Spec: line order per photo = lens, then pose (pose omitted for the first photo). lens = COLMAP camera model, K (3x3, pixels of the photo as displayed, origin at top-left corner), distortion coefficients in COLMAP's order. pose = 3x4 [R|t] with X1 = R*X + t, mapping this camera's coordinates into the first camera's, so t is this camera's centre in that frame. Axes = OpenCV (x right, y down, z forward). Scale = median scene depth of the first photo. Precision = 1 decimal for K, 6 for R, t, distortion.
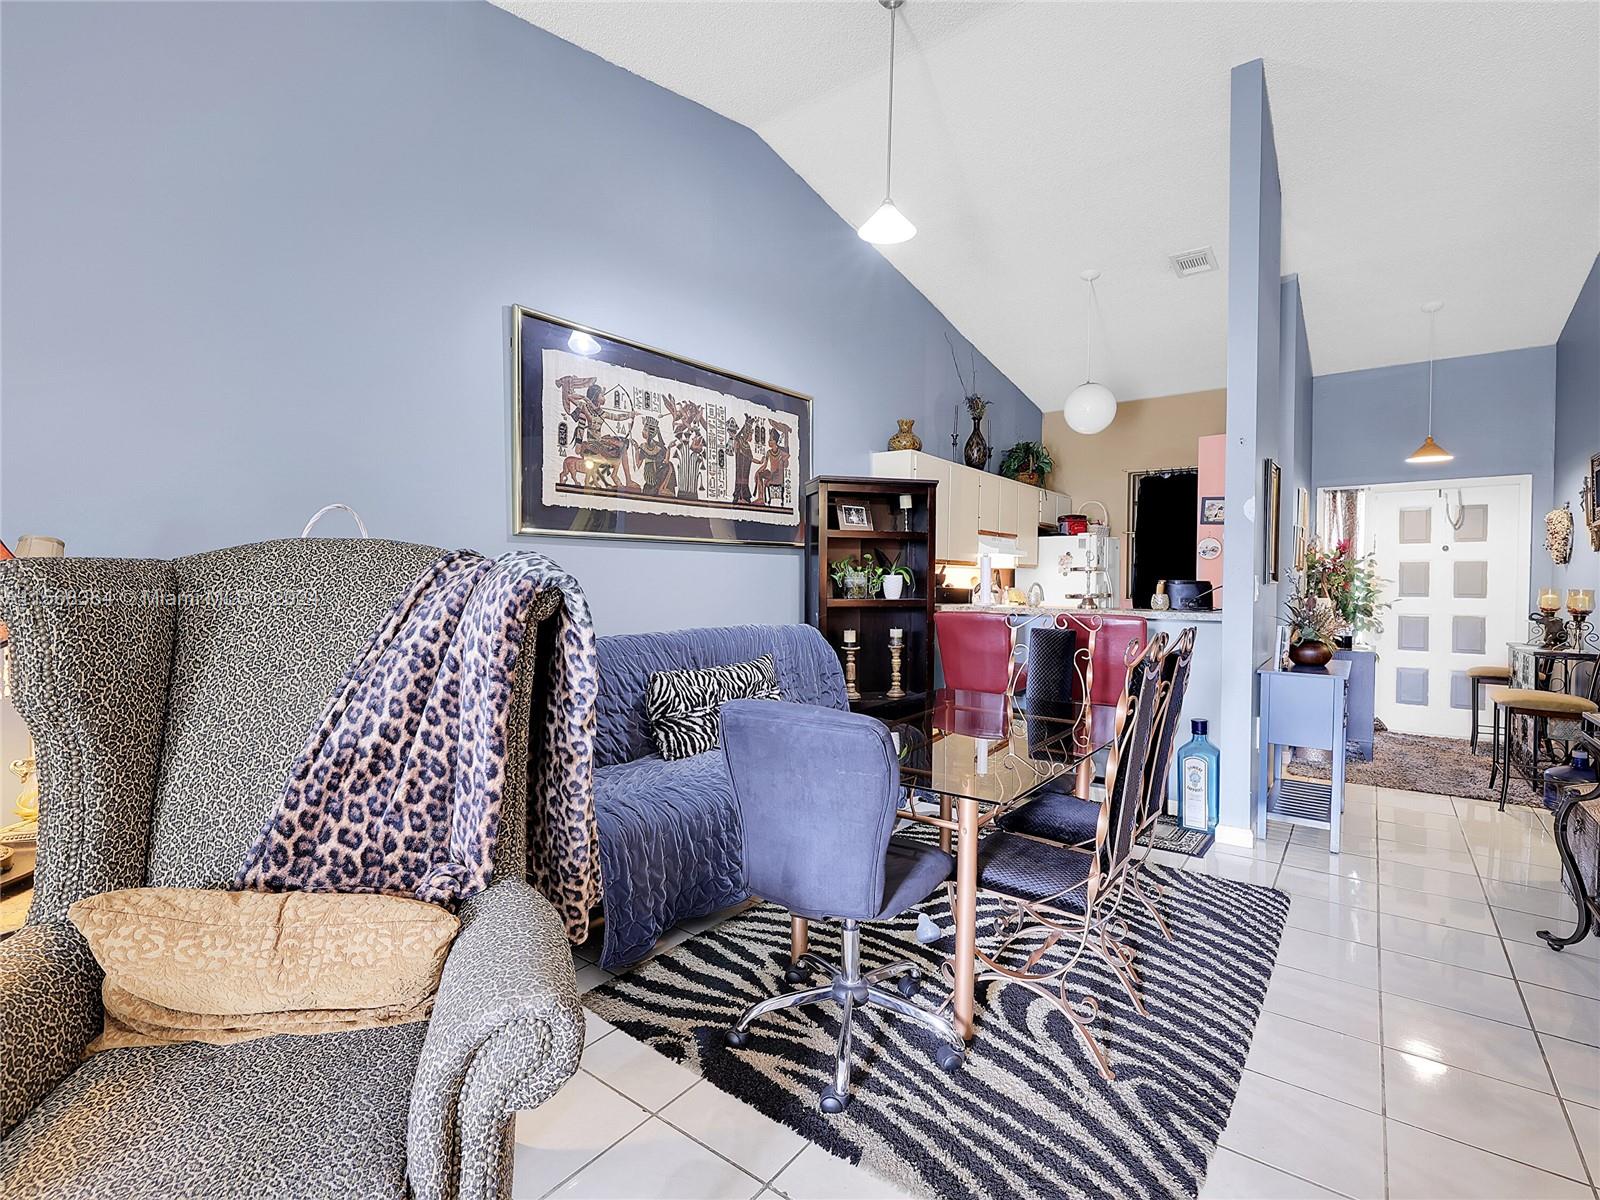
lens RADIAL K [[753.2, 0, 801.2], [0, 753.2, 591.6], [0, 0, 1]] dist [-0.001101, -0.000577]
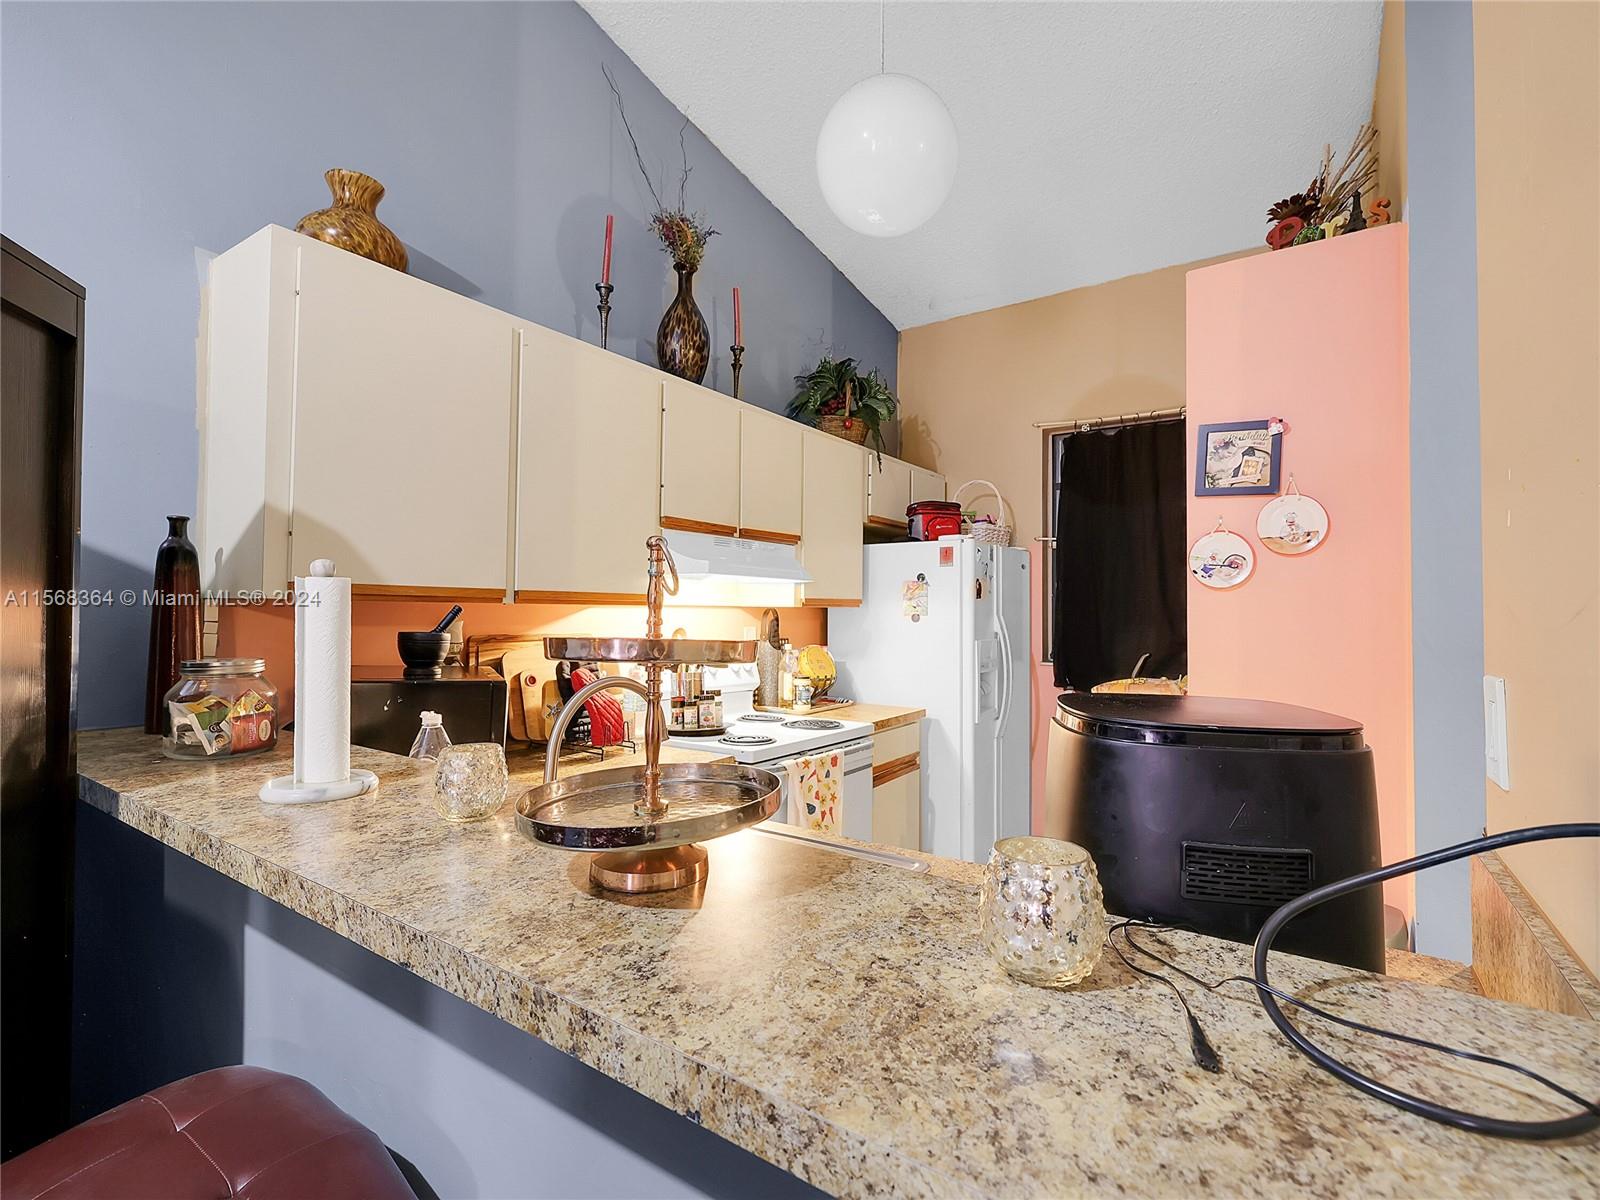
lens RADIAL K [[753.2, 0, 801.2], [0, 753.2, 591.6], [0, 0, 1]] dist [-0.001101, -0.000577]
pose [[0.998740, -0.002394, 0.050126, 0.461830], [0.004350, 0.999232, -0.038936, -0.040110], [-0.049995, 0.039105, 0.997984, 0.938559]]
